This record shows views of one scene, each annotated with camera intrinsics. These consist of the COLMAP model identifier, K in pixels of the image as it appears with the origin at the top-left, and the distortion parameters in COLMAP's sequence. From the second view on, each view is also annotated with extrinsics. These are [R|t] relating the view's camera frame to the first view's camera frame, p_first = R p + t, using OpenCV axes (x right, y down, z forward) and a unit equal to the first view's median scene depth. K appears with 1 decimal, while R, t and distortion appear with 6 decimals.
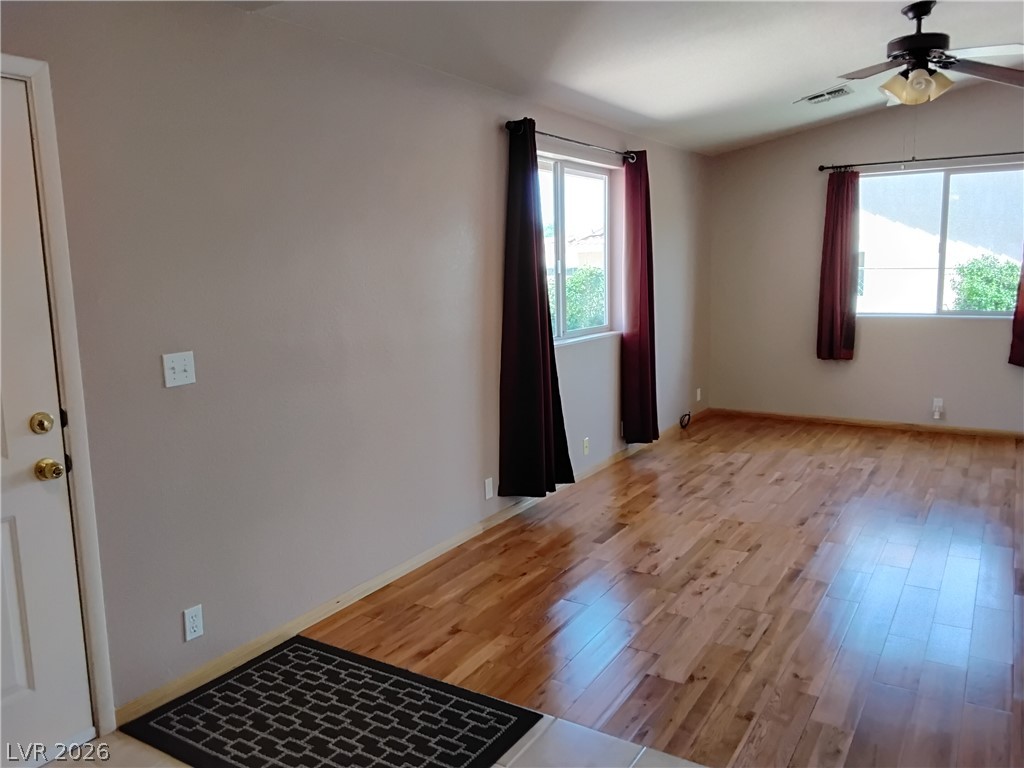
lens RADIAL K [[788.4, 0, 510.6], [0, 788.4, 374.9], [0, 0, 1]] dist [0.114046, -0.152059]
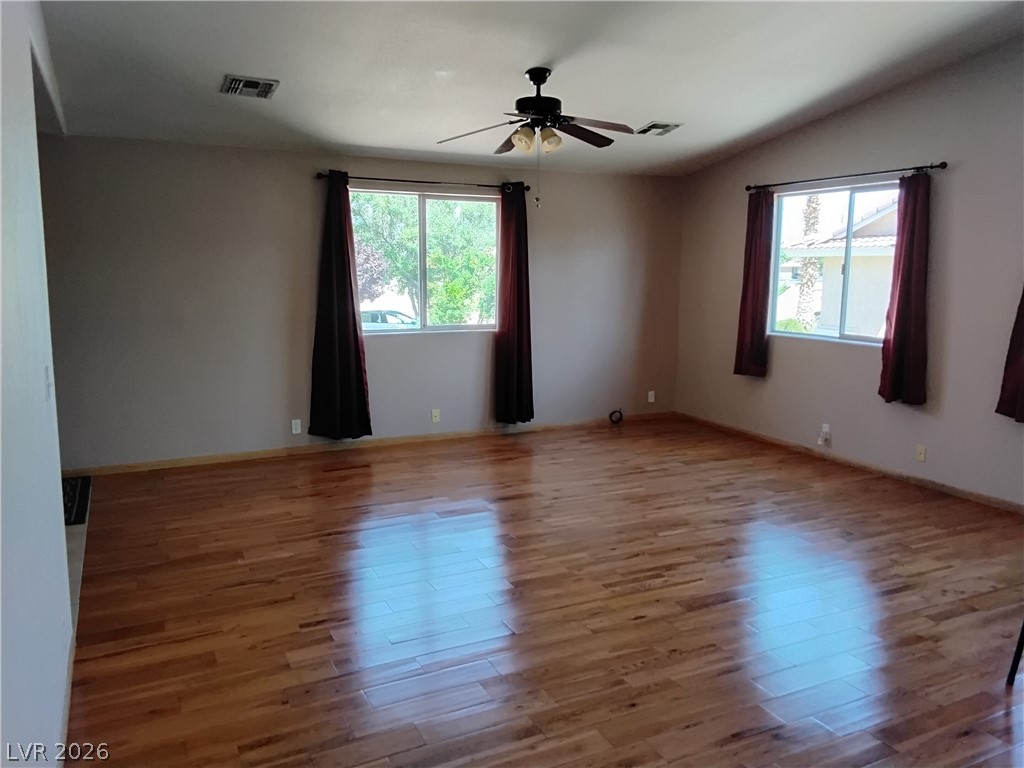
lens RADIAL K [[788.4, 0, 510.6], [0, 788.4, 374.9], [0, 0, 1]] dist [0.114046, -0.152059]
pose [[0.846822, 0.101105, -0.522179, 0.880201], [-0.096929, 0.994662, 0.035397, -0.033844], [0.522970, 0.020640, 0.852101, -0.032025]]
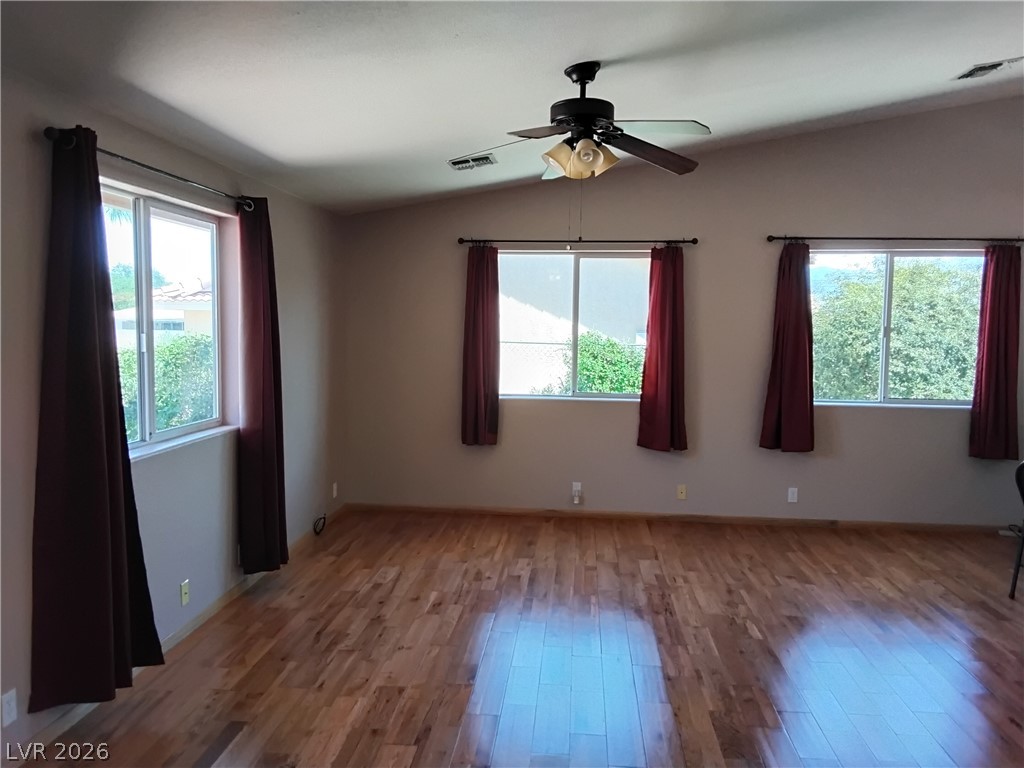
lens RADIAL K [[788.4, 0, 510.6], [0, 788.4, 374.9], [0, 0, 1]] dist [0.114046, -0.152059]
pose [[0.892698, 0.002914, 0.450646, 0.031136], [0.029952, 0.997384, -0.065781, -0.050426], [-0.449659, 0.072220, 0.890276, 0.210841]]
